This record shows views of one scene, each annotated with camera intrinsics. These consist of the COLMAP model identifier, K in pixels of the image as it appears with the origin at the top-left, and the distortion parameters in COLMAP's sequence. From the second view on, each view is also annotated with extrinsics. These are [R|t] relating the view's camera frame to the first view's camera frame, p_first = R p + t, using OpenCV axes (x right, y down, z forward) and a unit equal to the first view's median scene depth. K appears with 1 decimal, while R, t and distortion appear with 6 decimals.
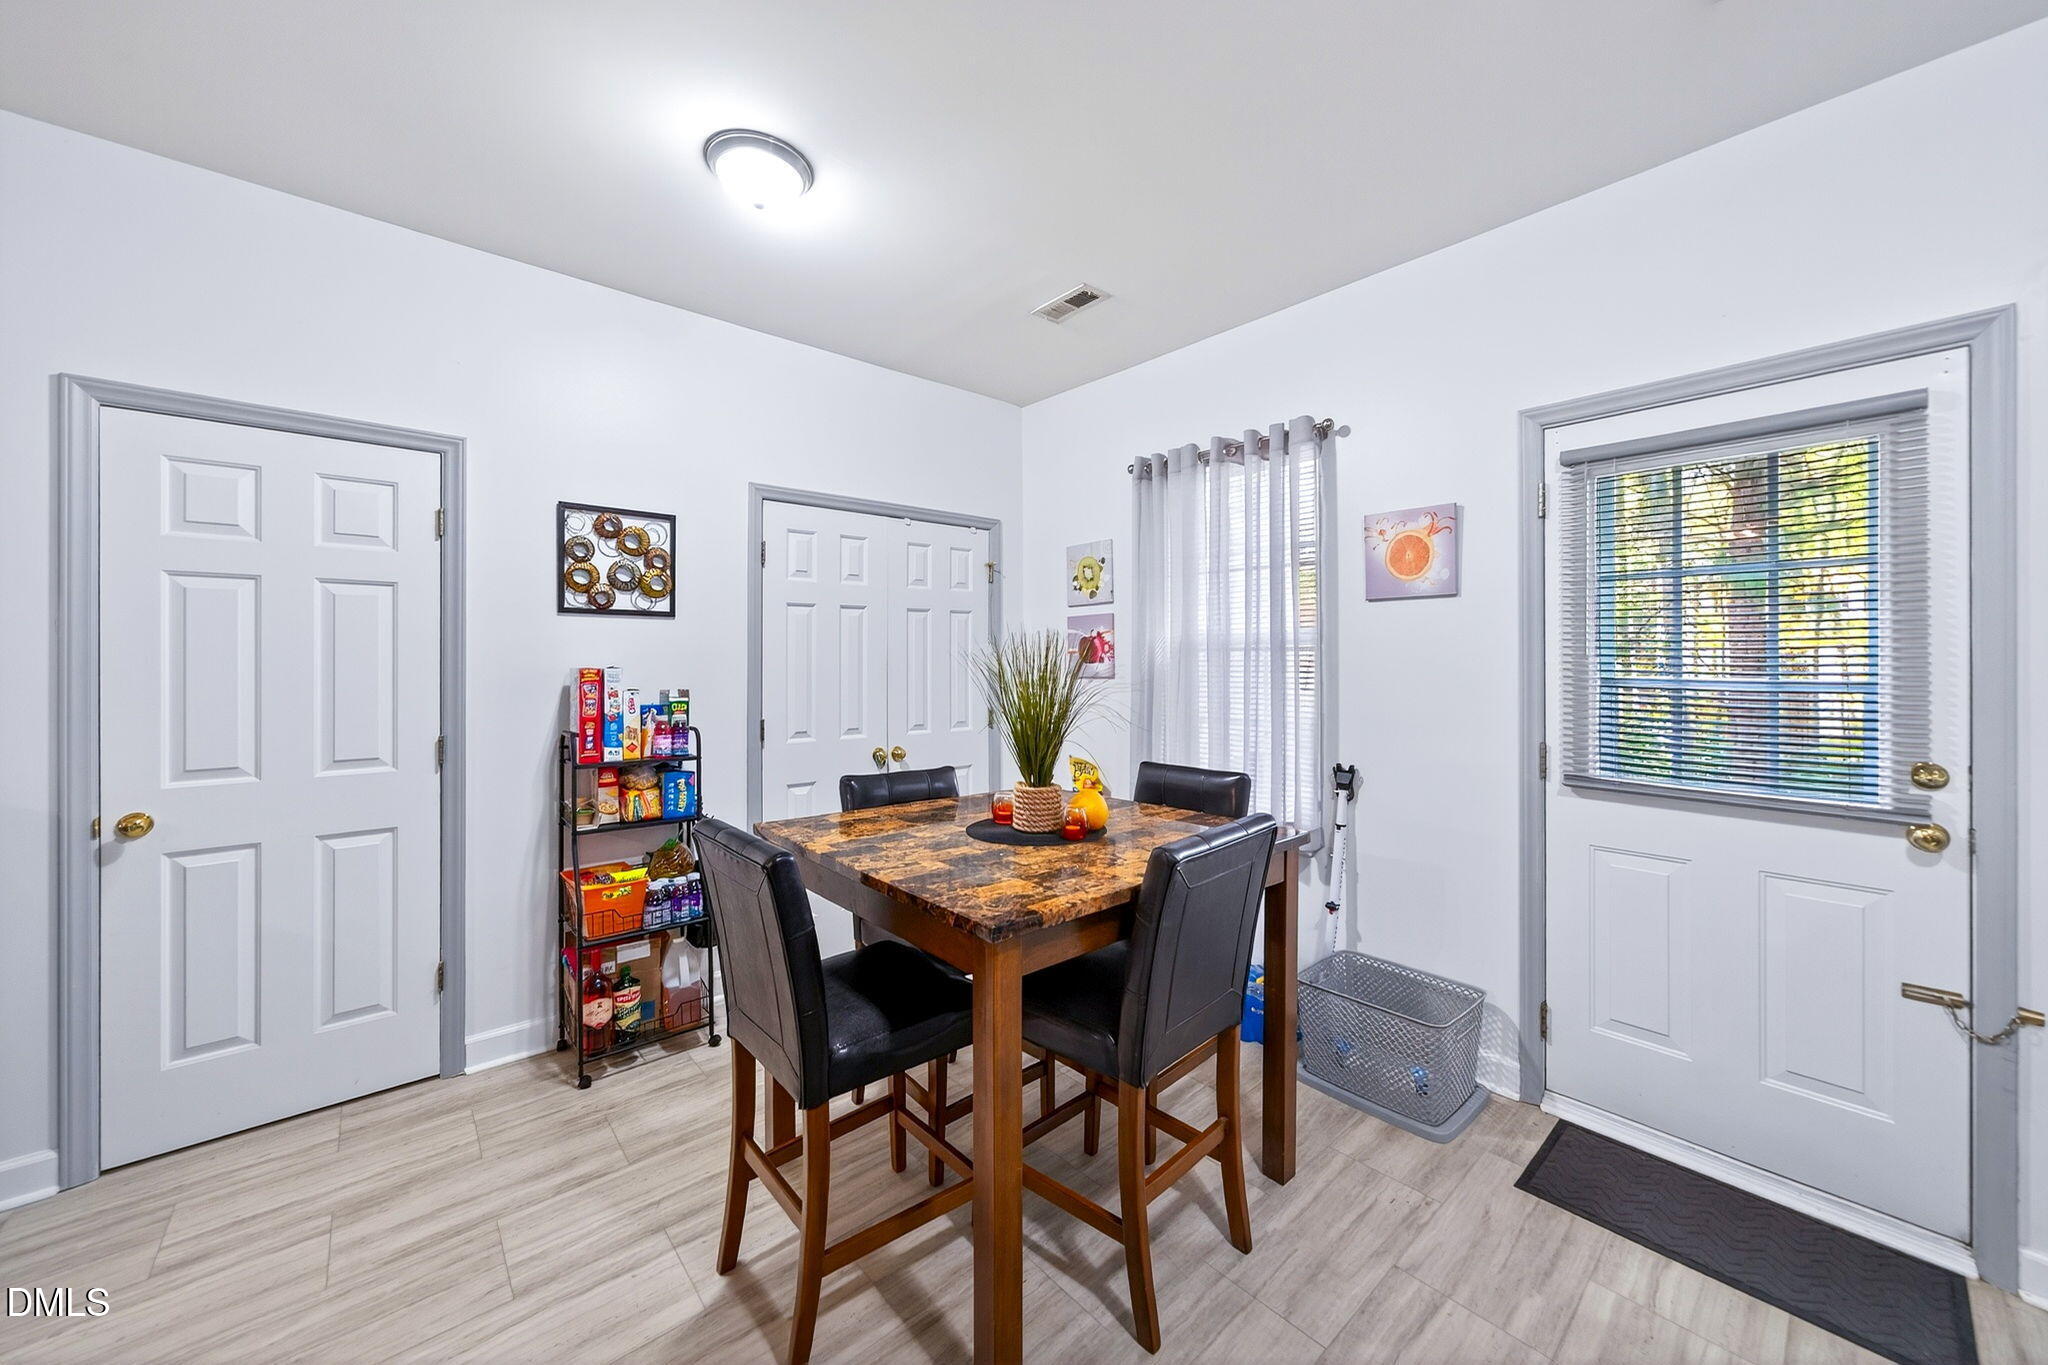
lens RADIAL K [[766.8, 0, 1024.8], [0, 766.8, 658.8], [0, 0, 1]] dist [-0.000618, 0.004953]
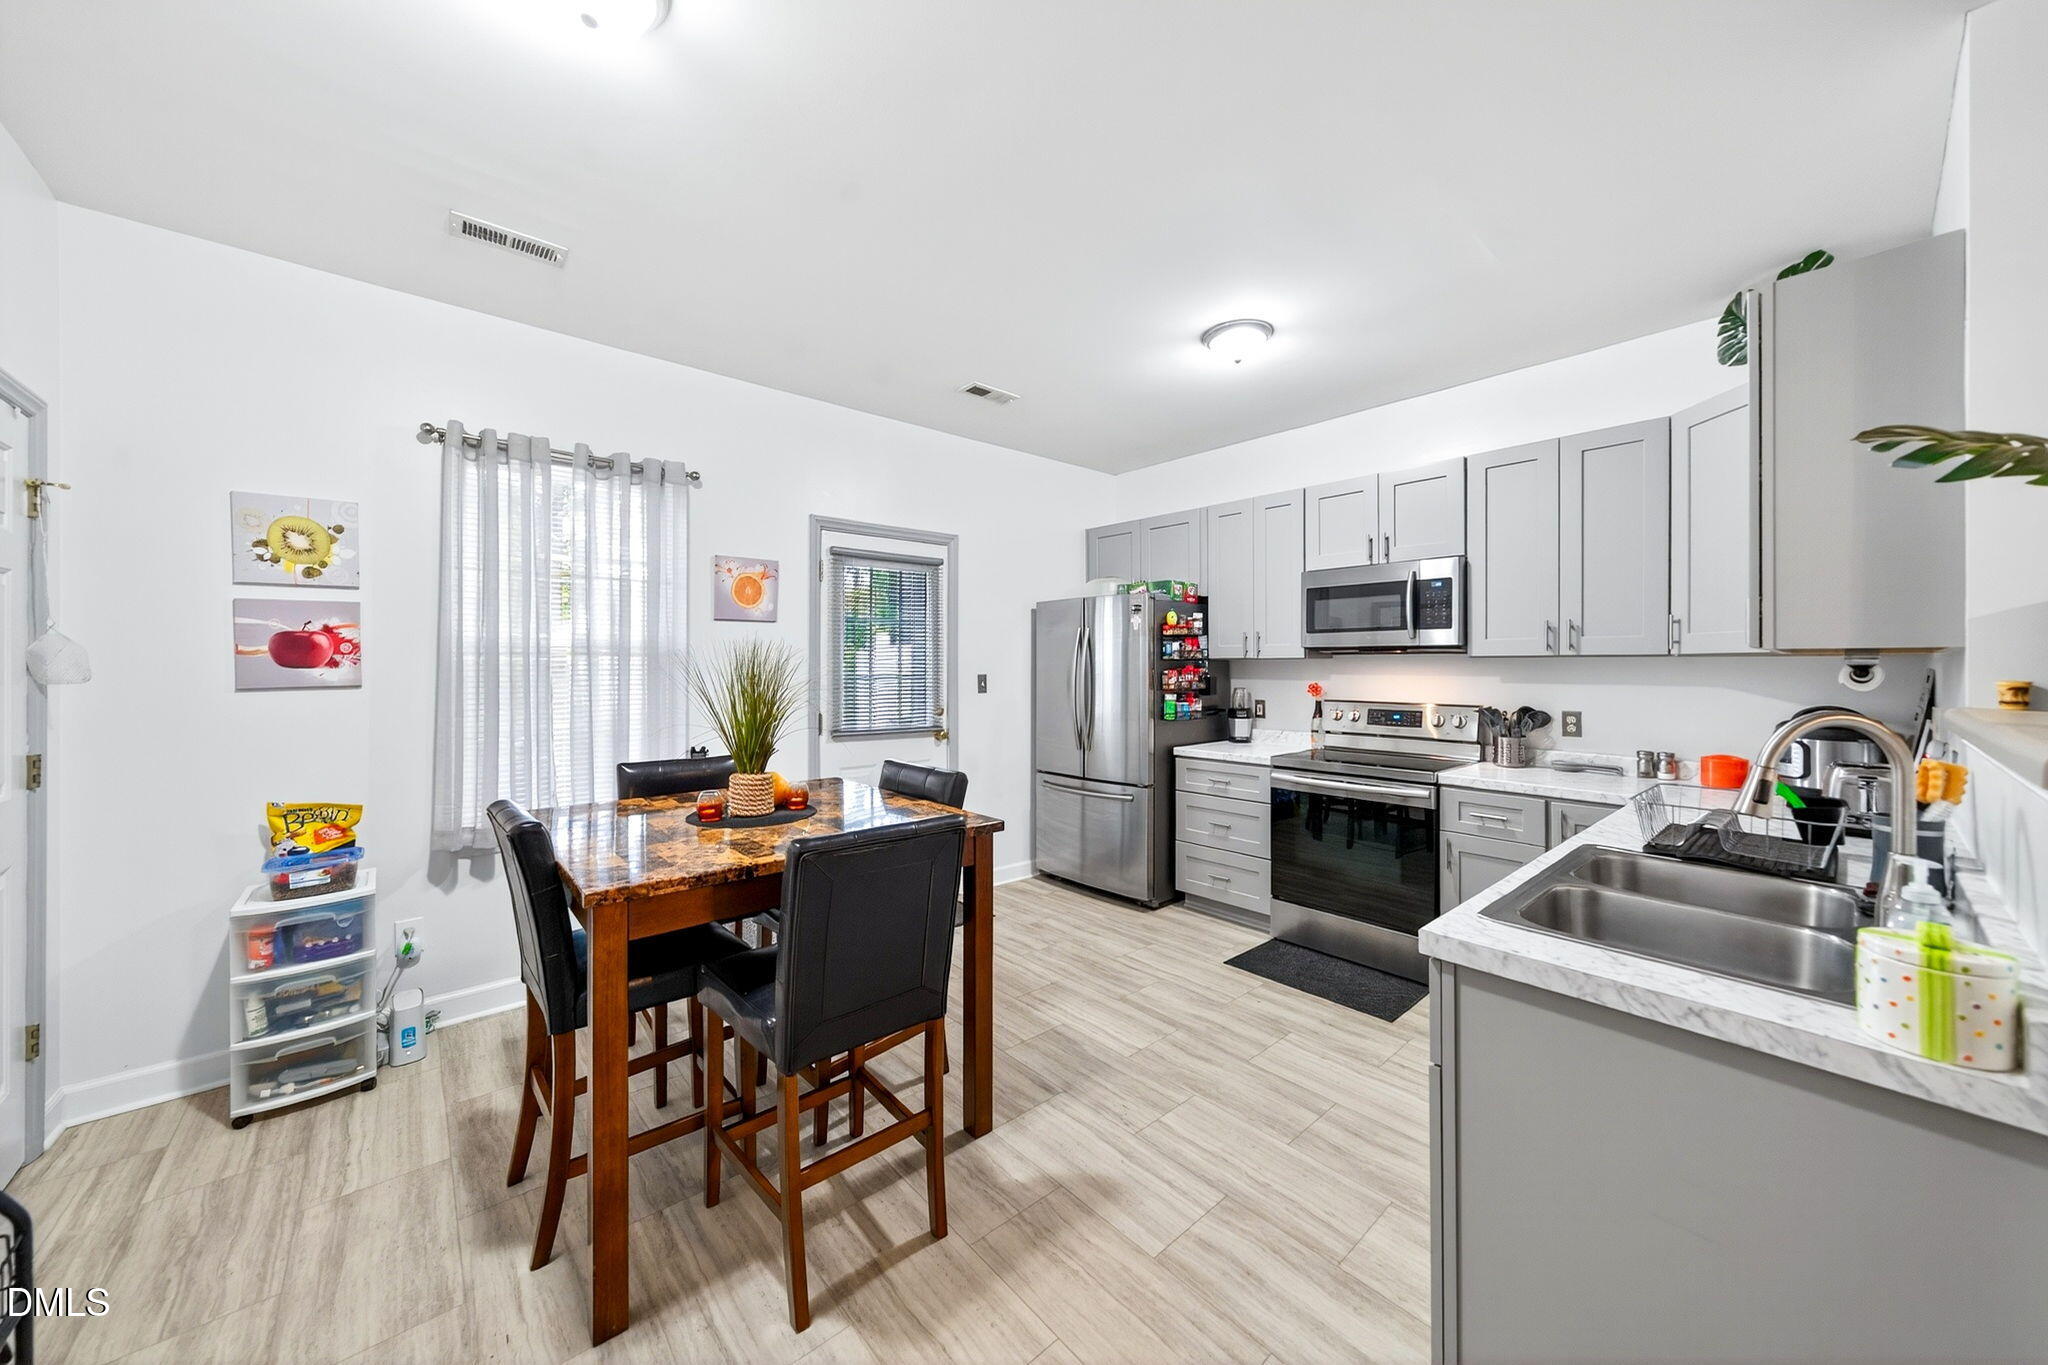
lens RADIAL K [[723.4, 0, 1023.5], [0, 723.4, 665.0], [0, 0, 1]] dist [0.000368, 0.000030]
pose [[0.008139, 0.004925, 0.999955, -0.933676], [0.002731, 0.999984, -0.004947, 0.012072], [-0.999963, 0.002771, 0.008126, 0.541693]]
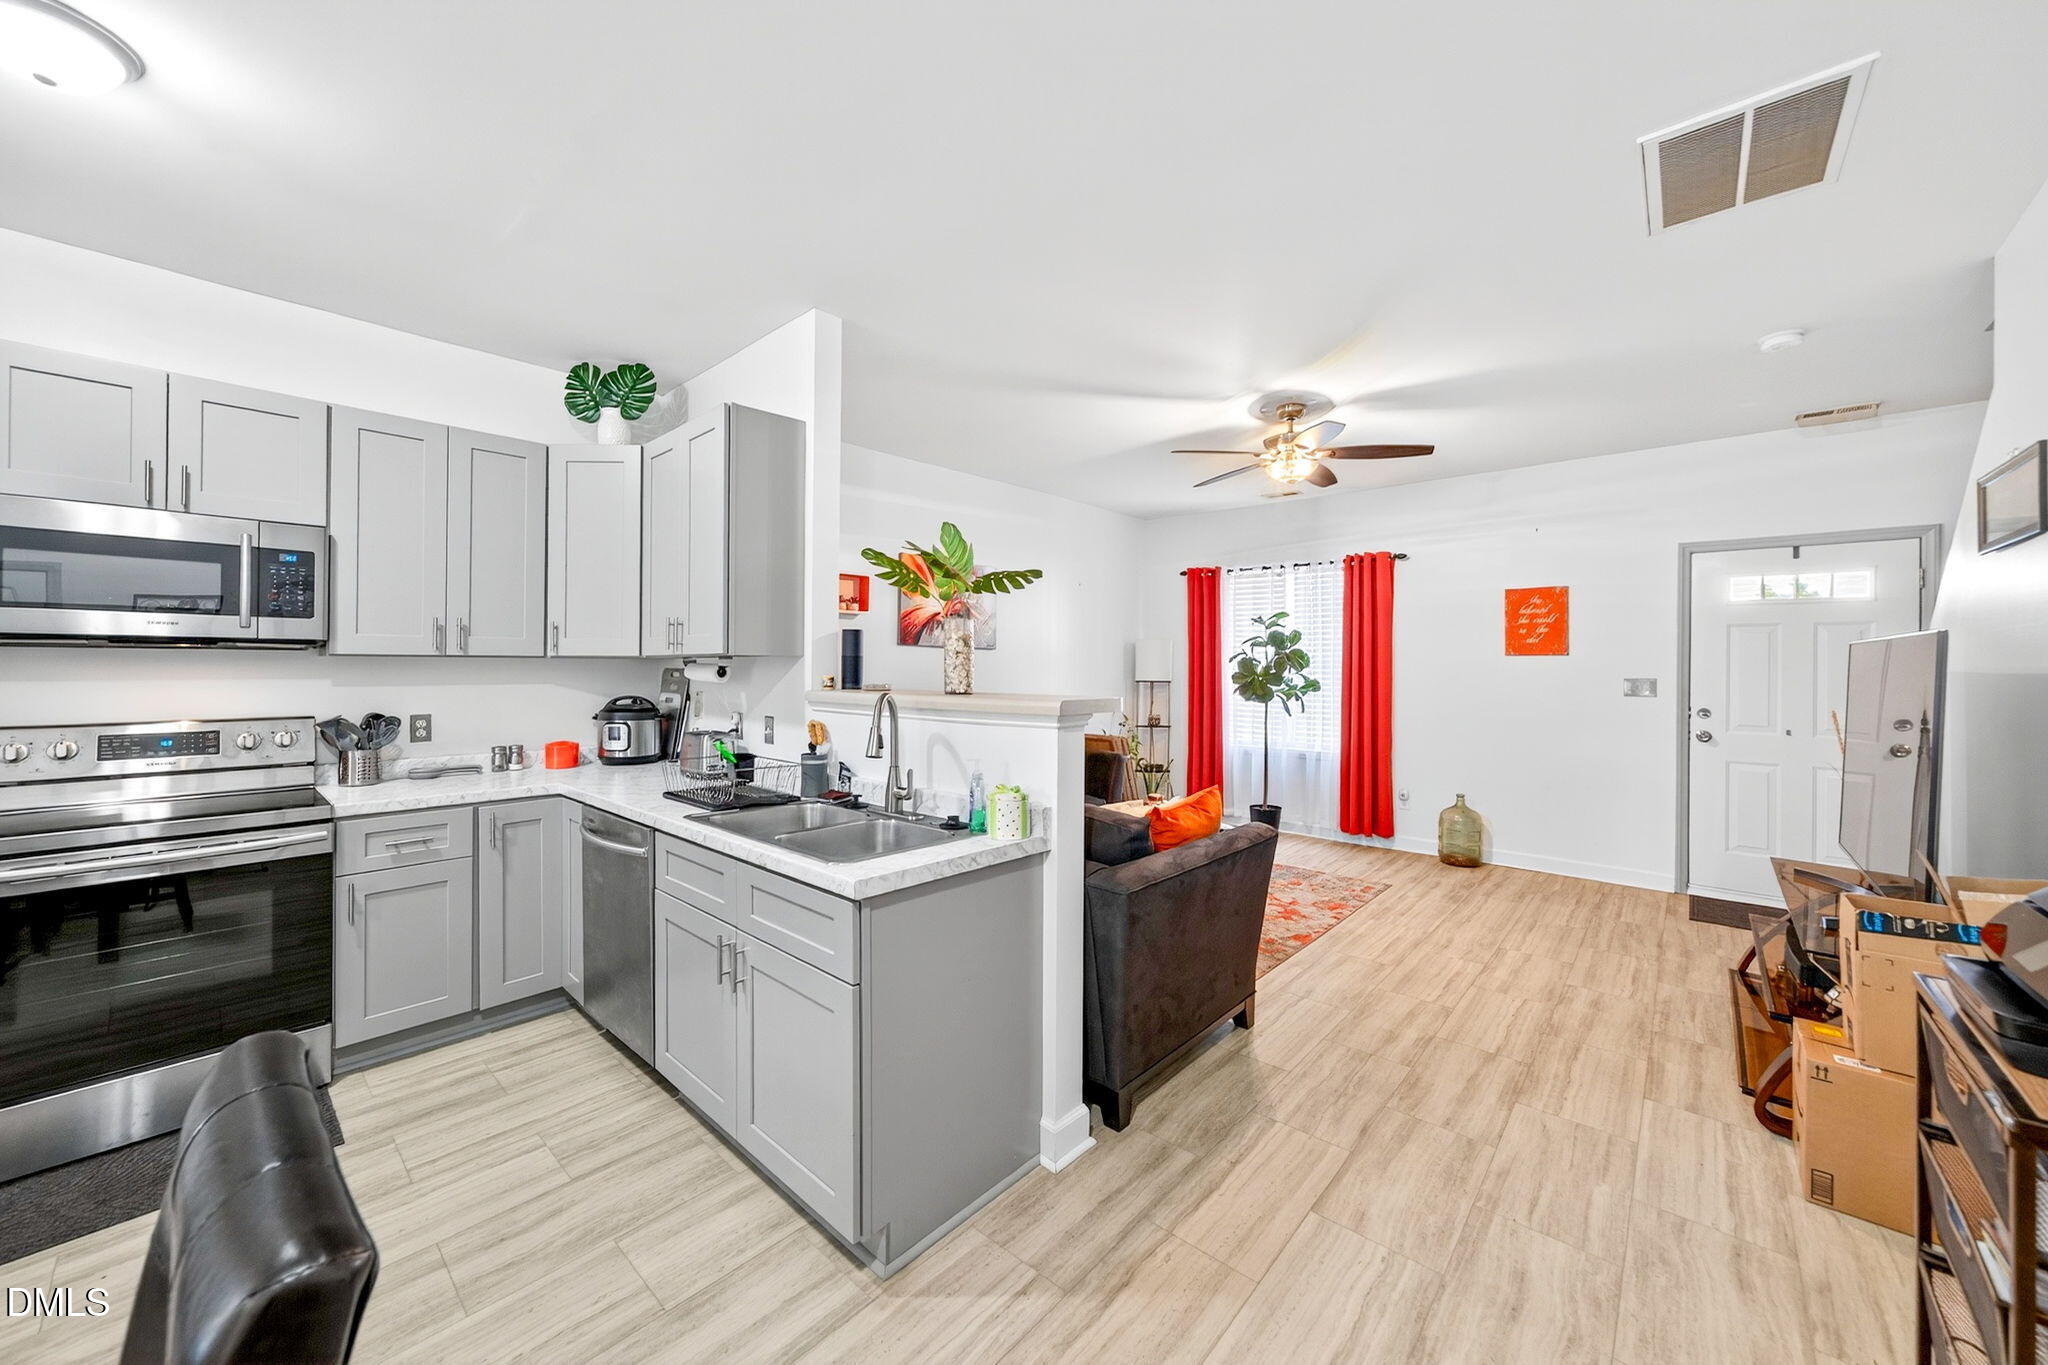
lens RADIAL K [[766.8, 0, 1024.8], [0, 766.8, 658.8], [0, 0, 1]] dist [-0.000618, 0.004953]
pose [[-0.994947, -0.000248, -0.100402, -0.474419], [0.000253, 0.999988, -0.004985, 0.003878], [0.100402, -0.004986, -0.994934, 0.979325]]
